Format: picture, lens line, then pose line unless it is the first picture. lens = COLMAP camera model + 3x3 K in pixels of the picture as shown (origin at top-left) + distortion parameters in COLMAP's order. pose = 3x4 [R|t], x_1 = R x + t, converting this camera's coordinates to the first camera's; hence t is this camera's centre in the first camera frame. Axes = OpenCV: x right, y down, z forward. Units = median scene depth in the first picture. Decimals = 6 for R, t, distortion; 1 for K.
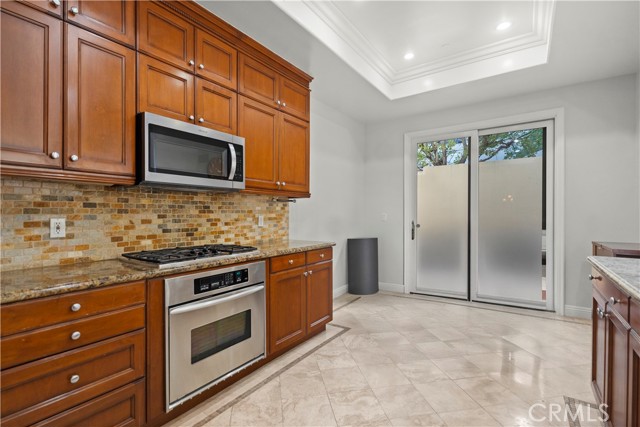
lens RADIAL K [[292.9, 0, 325.4], [0, 292.9, 214.0], [0, 0, 1]] dist [0.011088, -0.000774]
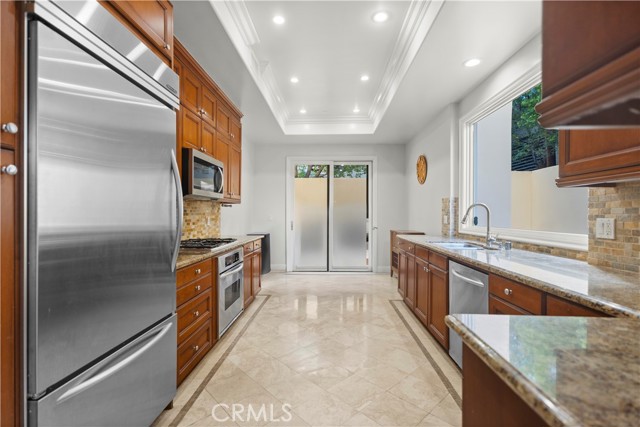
lens RADIAL K [[292.9, 0, 315.4], [0, 292.9, 214.4], [0, 0, 1]] dist [0.011088, -0.000774]
pose [[0.846961, -0.000770, 0.531654, -0.503568], [-0.000083, 0.999999, 0.001581, -0.007780], [-0.531655, -0.001383, 0.846960, -0.344531]]
